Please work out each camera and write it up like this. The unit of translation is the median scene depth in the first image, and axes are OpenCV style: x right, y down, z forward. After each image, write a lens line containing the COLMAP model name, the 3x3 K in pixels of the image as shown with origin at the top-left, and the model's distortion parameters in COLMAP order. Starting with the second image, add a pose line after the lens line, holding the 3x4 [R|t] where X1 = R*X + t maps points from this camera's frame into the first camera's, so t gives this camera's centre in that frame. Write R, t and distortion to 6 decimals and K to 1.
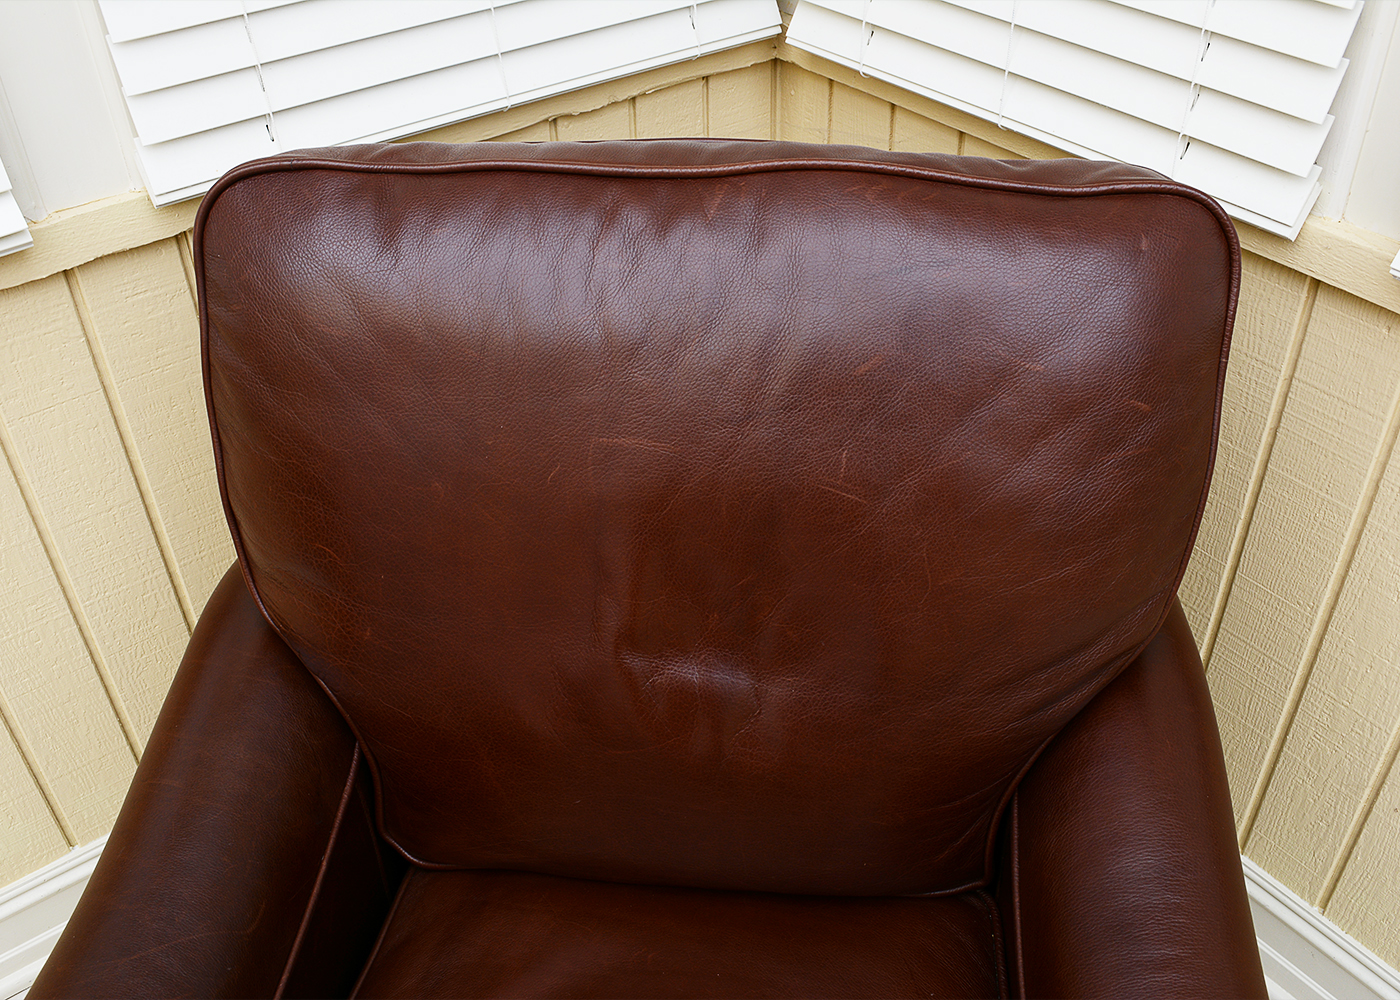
lens RADIAL K [[1310.4, 0, 700.0], [0, 1310.4, 500.0], [0, 0, 1]] dist [-0.062035, -0.004846]
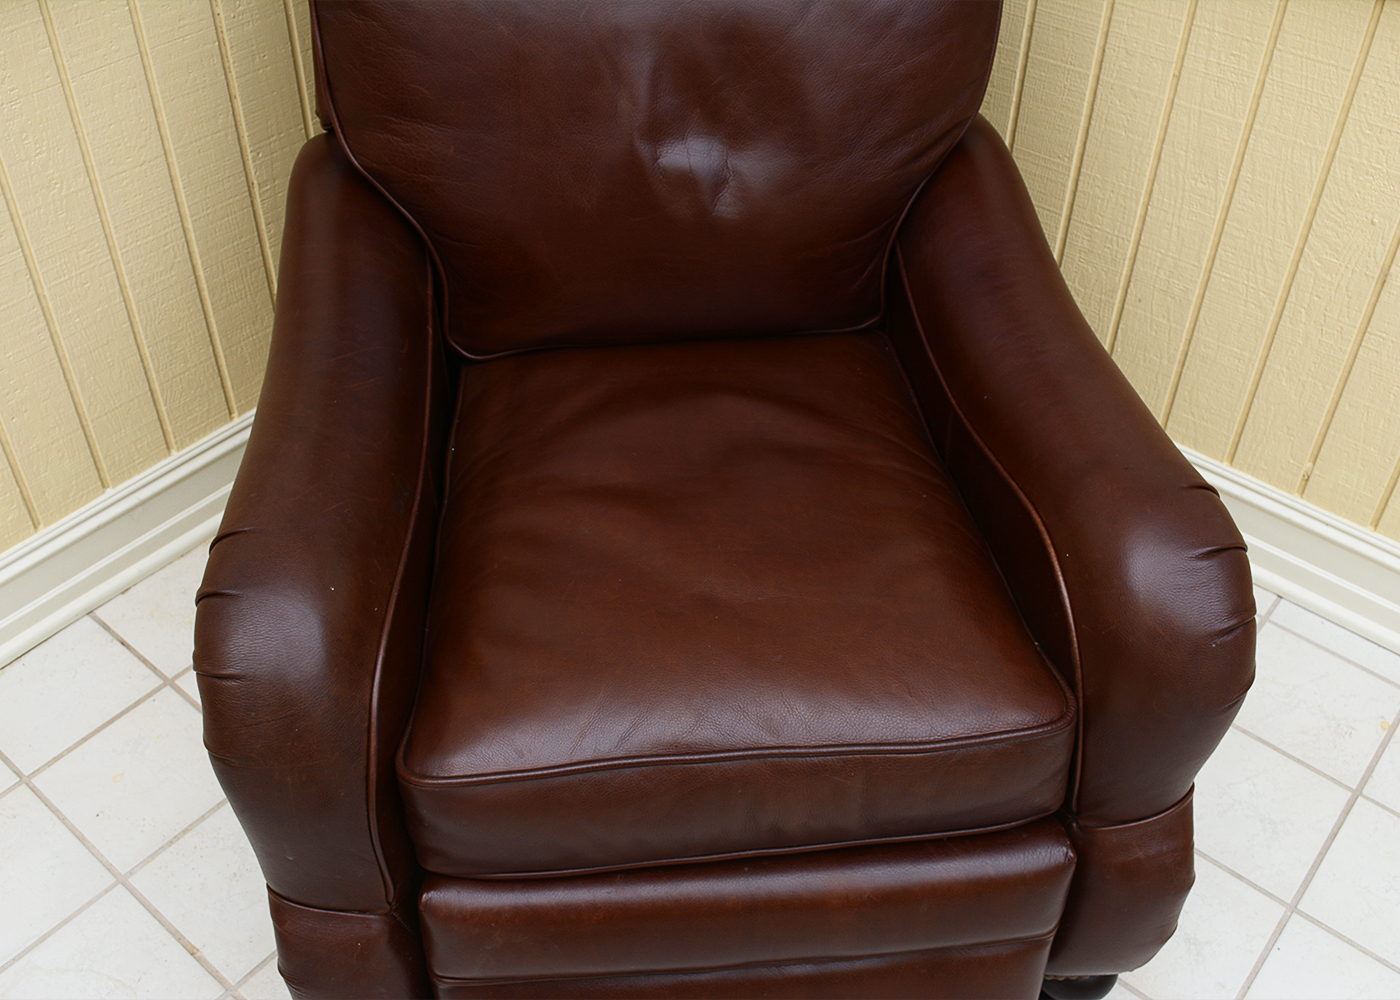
lens RADIAL K [[1396.4, 0, 700.0], [0, 1396.4, 500.0], [0, 0, 1]] dist [-0.065306, 0.010211]
pose [[0.973432, -0.120038, 0.194991, -0.278389], [0.108788, 0.991774, 0.067455, 0.339348], [-0.201484, -0.044450, 0.978483, -0.446685]]
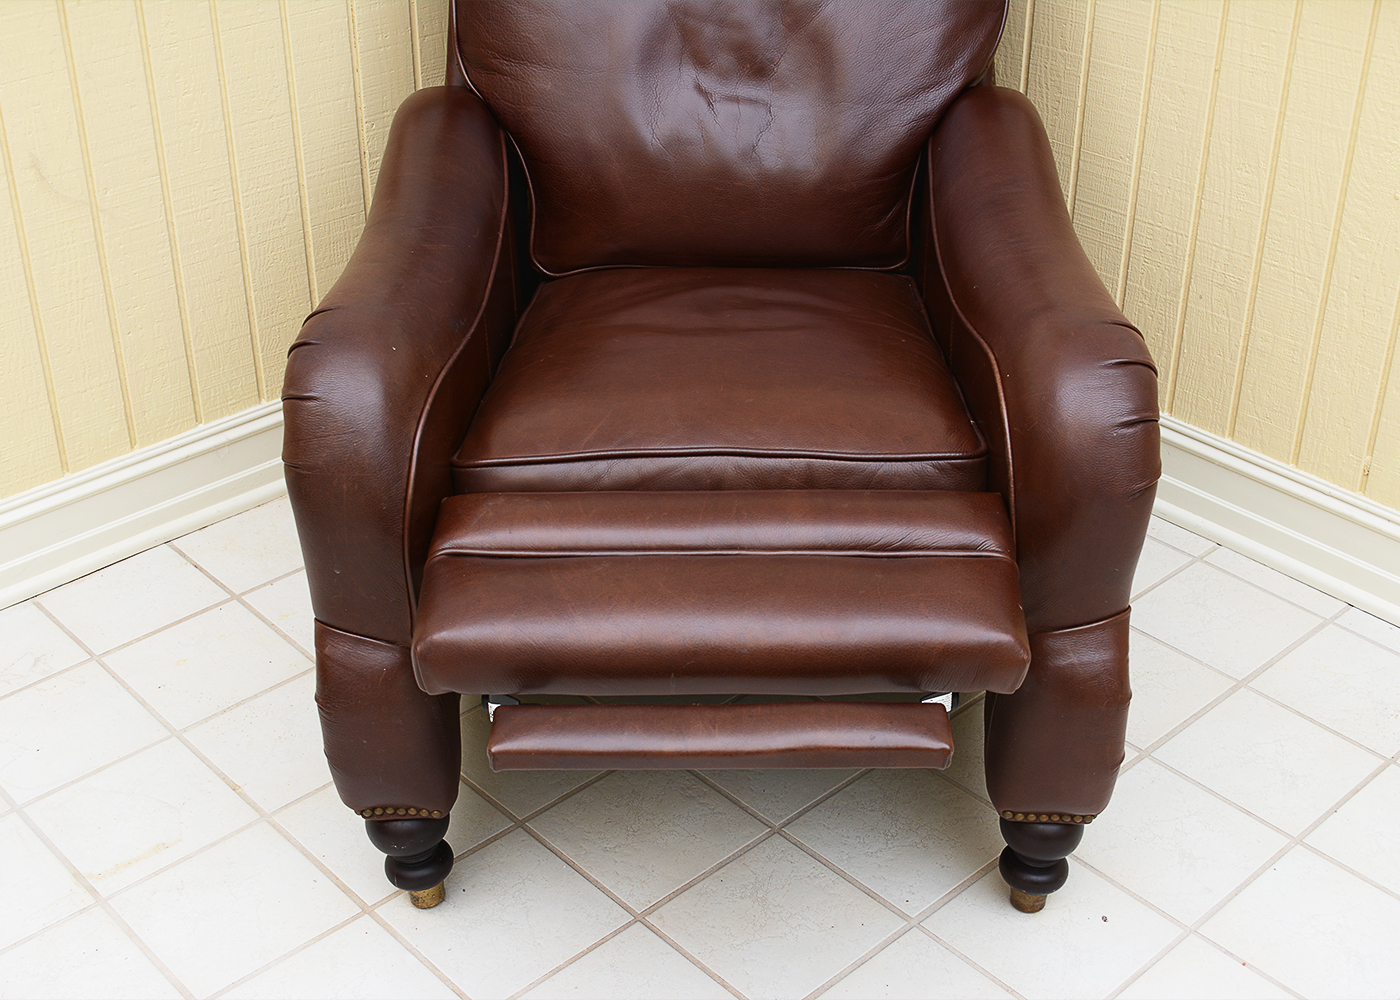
lens RADIAL K [[1841.8, 0, 700.0], [0, 1841.8, 500.0], [0, 0, 1]] dist [-0.094863, 0.135098]
pose [[0.994787, -0.028869, 0.097807, -0.242924], [0.041028, 0.991349, -0.124675, 0.778463], [-0.093362, 0.128038, 0.987365, -1.038818]]
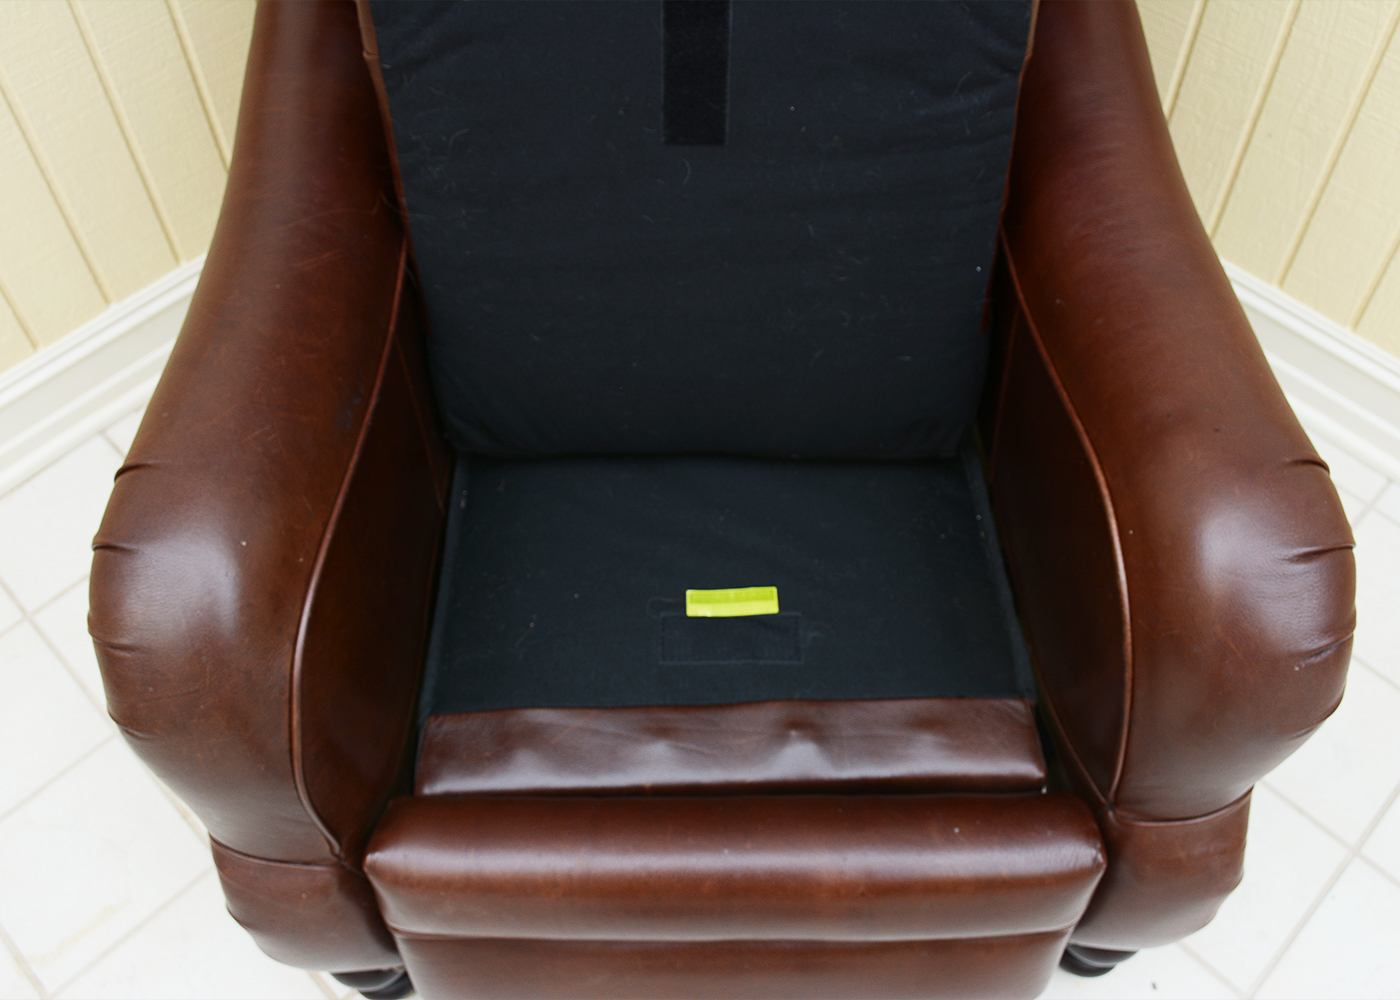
lens RADIAL K [[1348.3, 0, 700.0], [0, 1348.3, 500.0], [0, 0, 1]] dist [-0.071379, 0.017427]
pose [[0.990550, -0.102304, 0.091343, -0.149666], [0.074871, 0.961385, 0.264827, 0.225035], [-0.114909, -0.255485, 0.959960, -0.242365]]
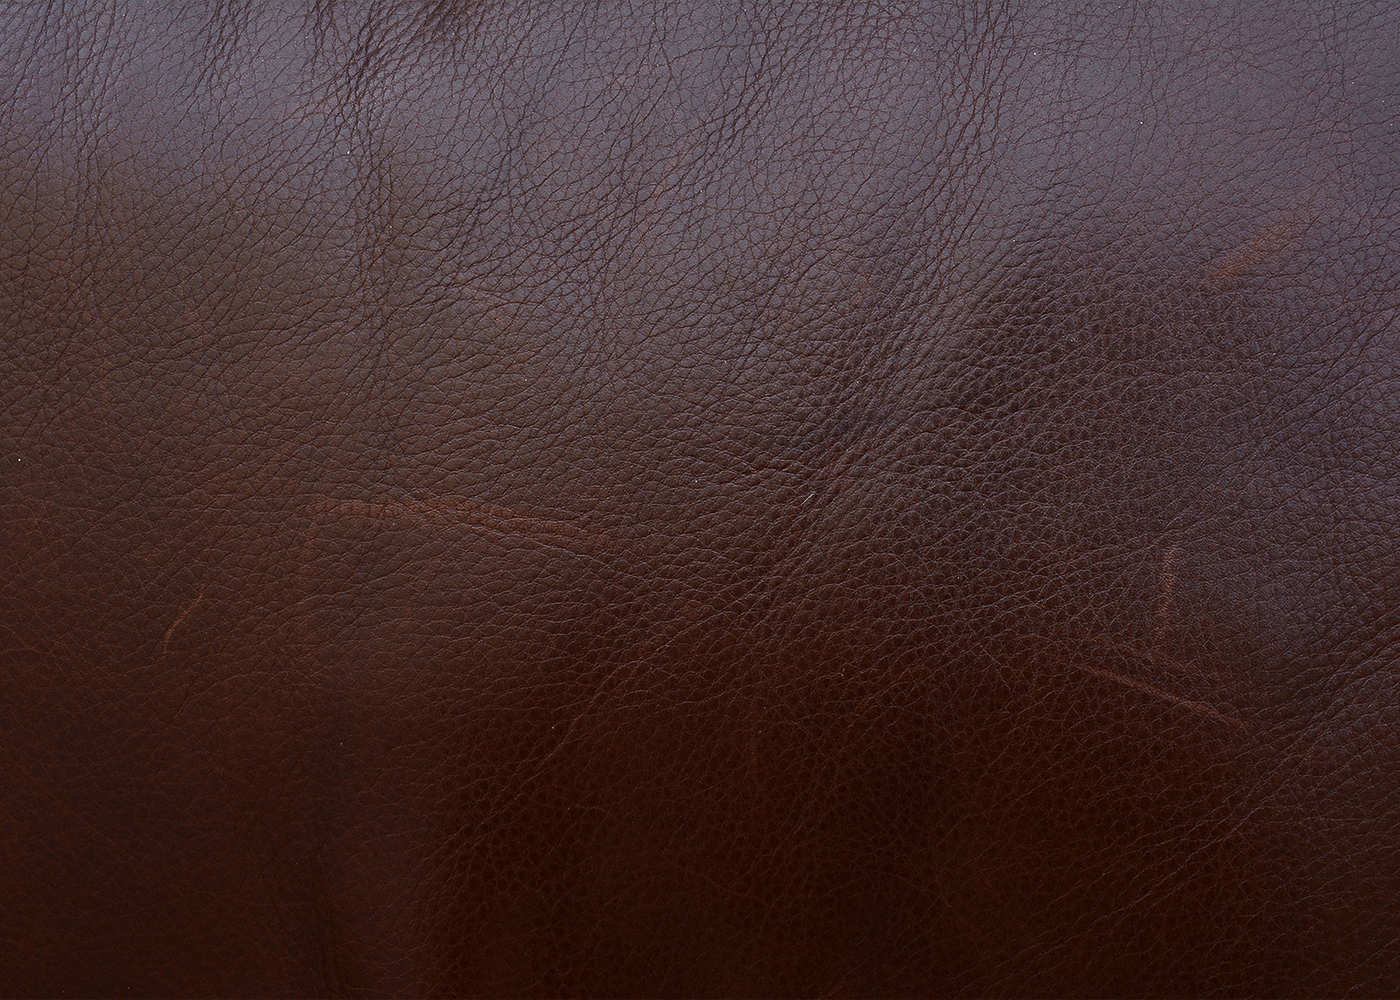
lens RADIAL K [[2170.3, 0, 700.0], [0, 2170.3, 500.0], [0, 0, 1]] dist [0.002143, -0.024427]
pose [[0.999737, 0.021828, 0.007084, 0.001550], [-0.019898, 0.978280, -0.206330, 0.041658], [-0.011434, 0.206134, 0.978457, 0.401585]]
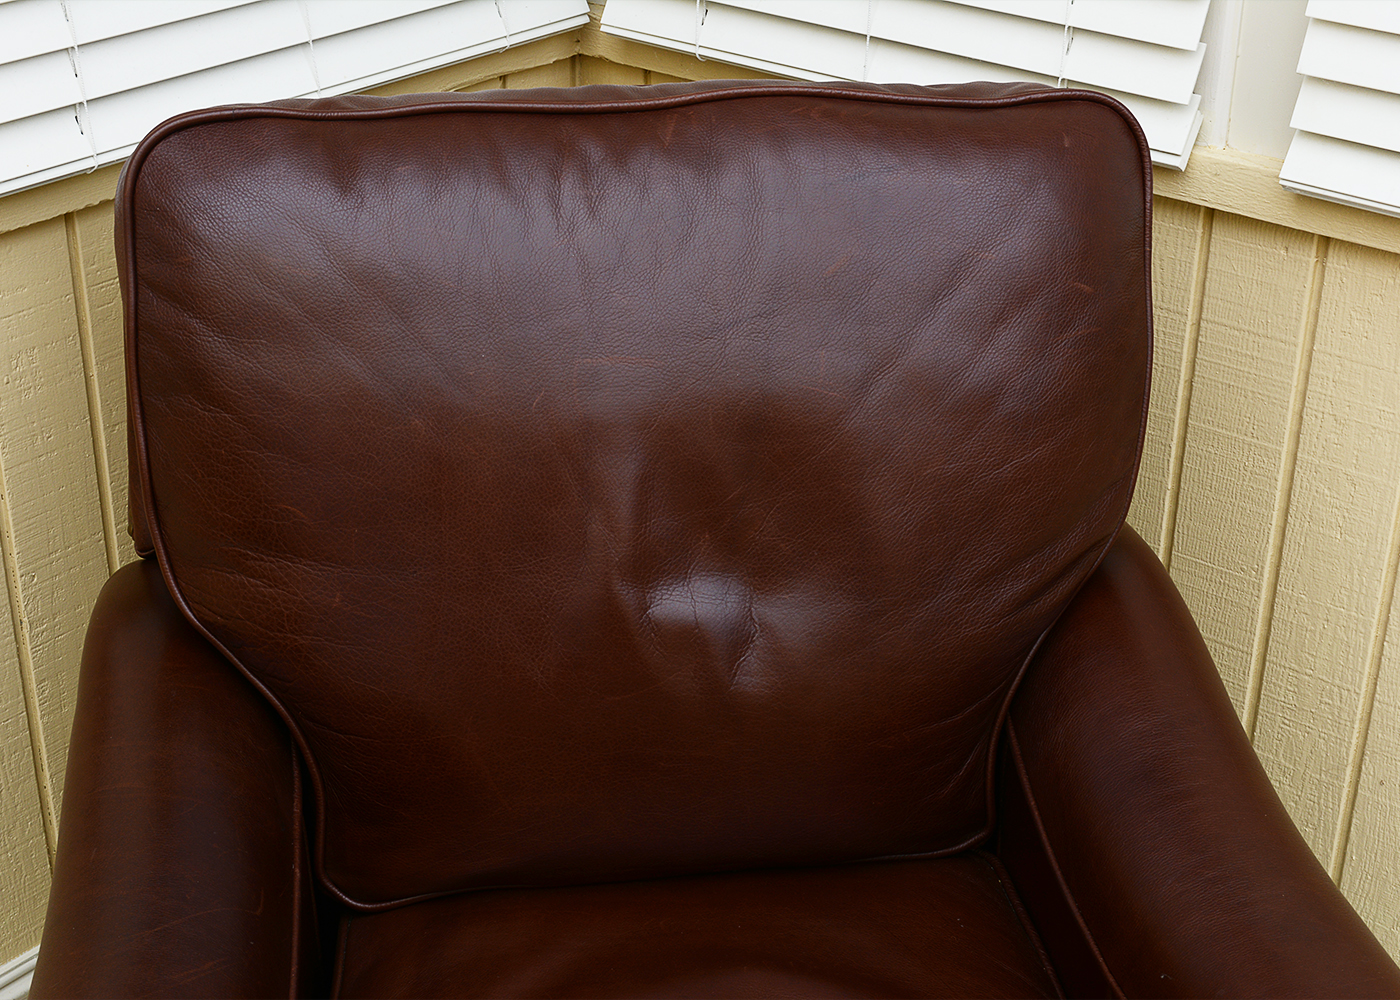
lens RADIAL K [[2170.3, 0, 700.0], [0, 2170.3, 500.0], [0, 0, 1]] dist [0.002143, -0.024427]
pose [[0.969977, -0.080862, 0.229359, -0.297275], [0.120622, 0.978889, -0.165003, 0.269191], [-0.211175, 0.187715, 0.959254, -0.467615]]
